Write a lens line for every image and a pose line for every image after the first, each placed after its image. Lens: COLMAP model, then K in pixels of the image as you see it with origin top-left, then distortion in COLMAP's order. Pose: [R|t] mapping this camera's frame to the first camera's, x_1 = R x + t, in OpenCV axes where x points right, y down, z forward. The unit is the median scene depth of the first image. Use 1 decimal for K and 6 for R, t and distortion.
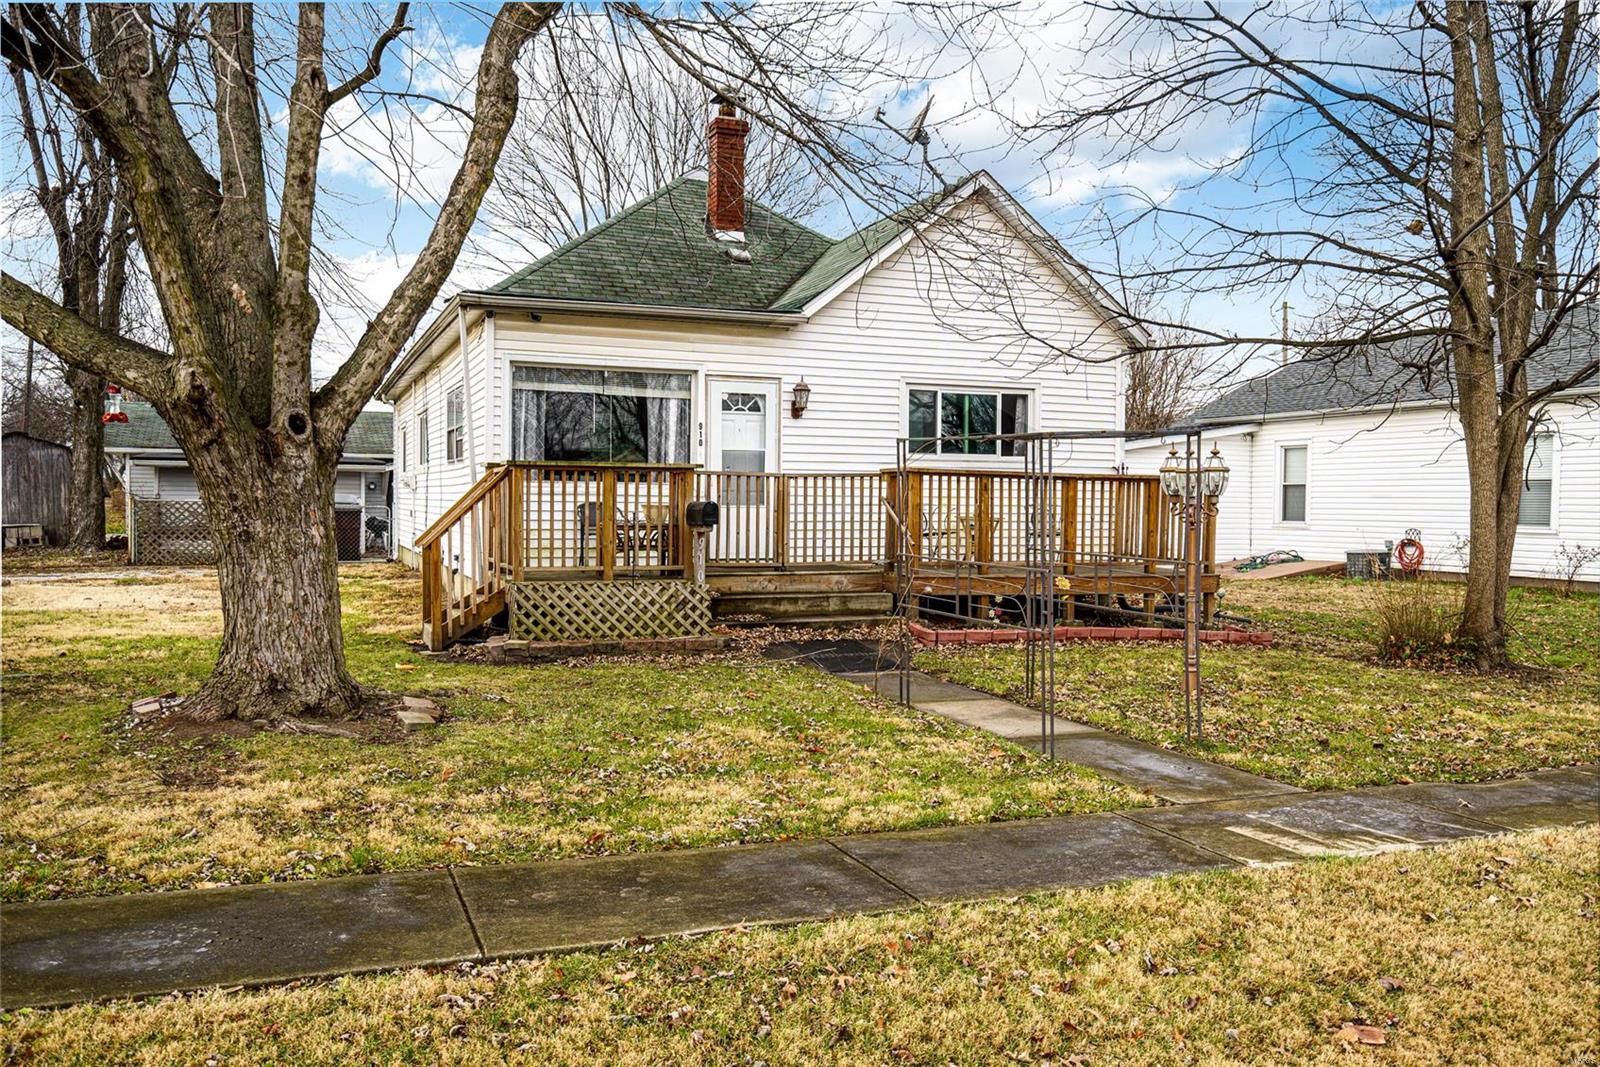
lens RADIAL K [[1260.9, 0, 800.0], [0, 1260.9, 533.5], [0, 0, 1]] dist [0.003472, -0.009378]
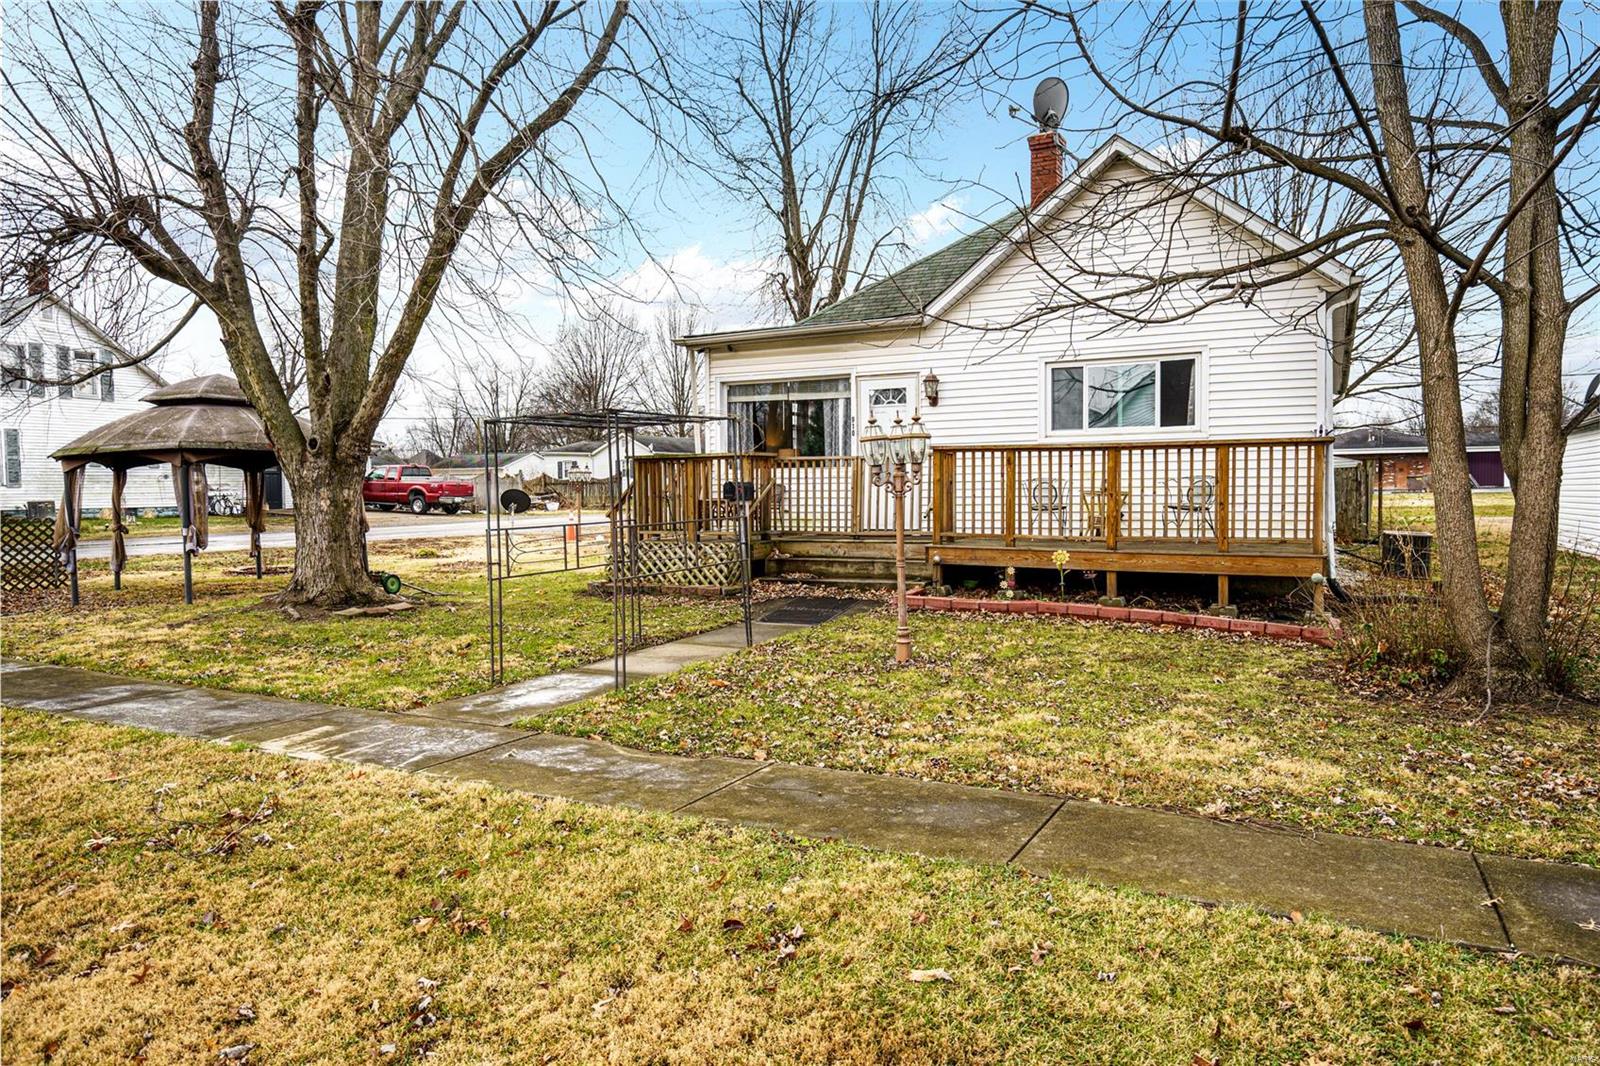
lens RADIAL K [[1092.5, 0, 800.0], [0, 1092.5, 533.0], [0, 0, 1]] dist [0.091778, 0.000792]
pose [[0.655865, 0.017183, -0.754683, 0.678178], [0.000073, 0.999739, 0.022826, 0.000230], [0.754878, -0.015026, 0.655693, 0.262171]]
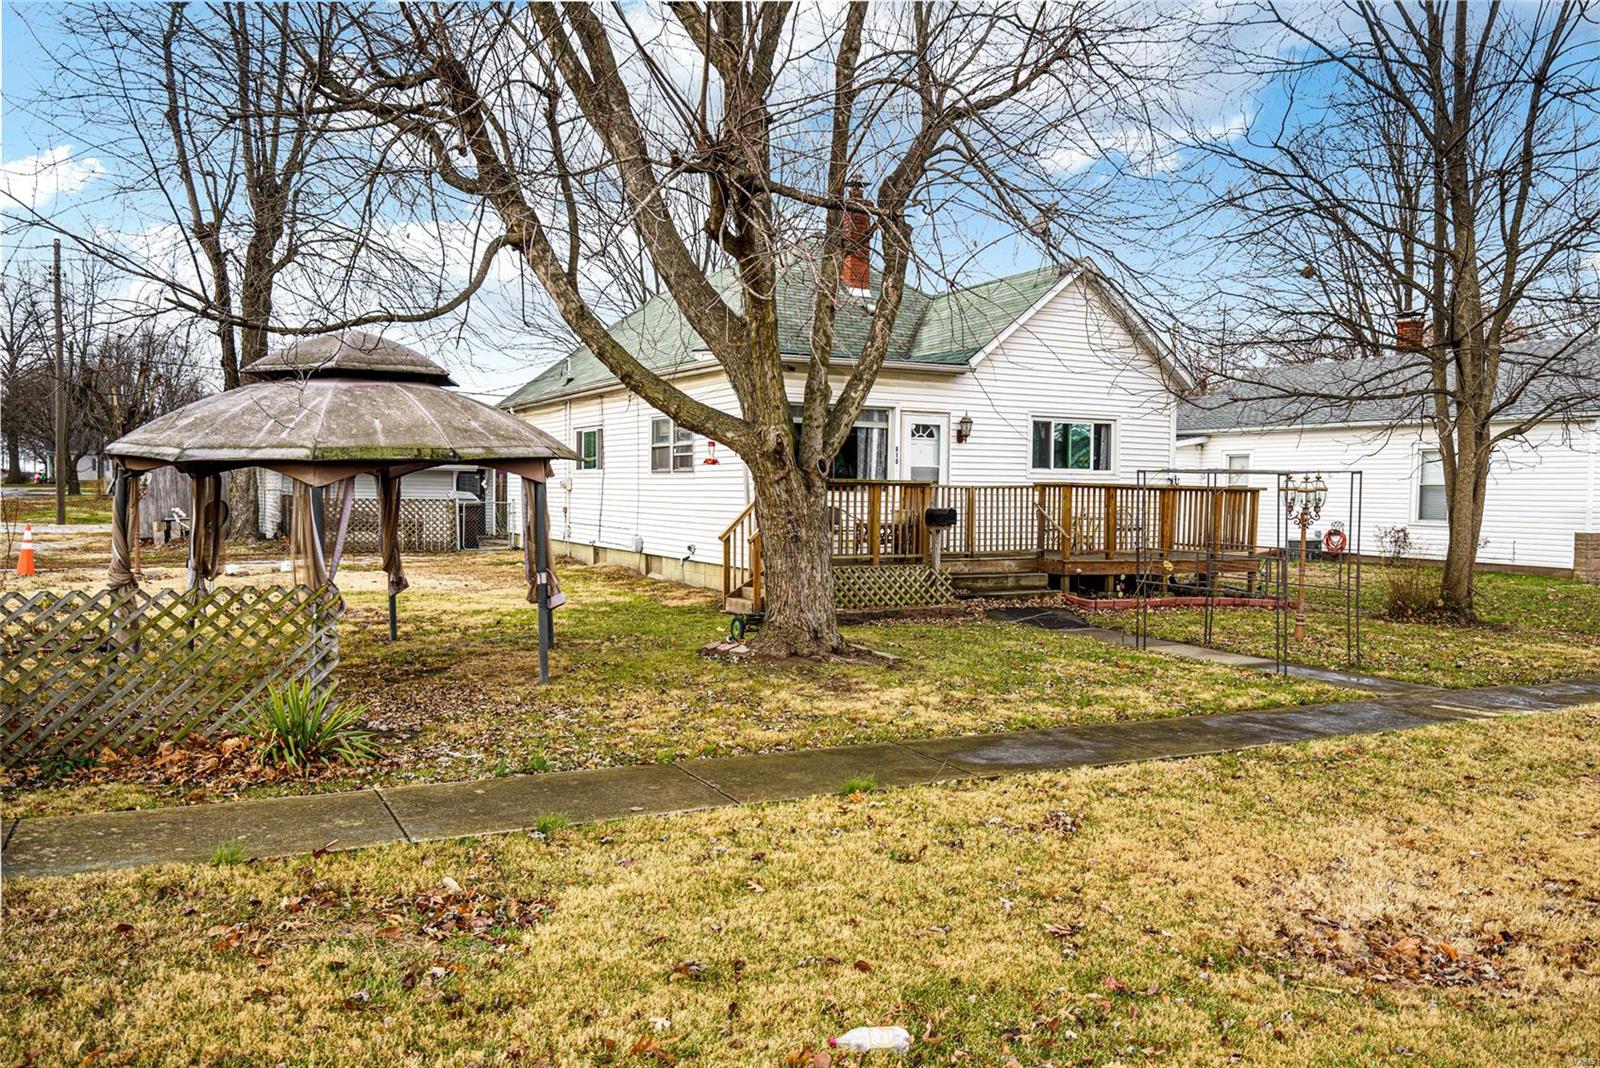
lens RADIAL K [[1191.4, 0, 800.0], [0, 1191.4, 534.0], [0, 0, 1]] dist [-0.001550, 0.004638]
pose [[0.994043, -0.001587, 0.108981, -0.313839], [0.000103, 0.999907, 0.013617, -0.012422], [-0.108992, -0.013525, 0.993951, -0.240136]]
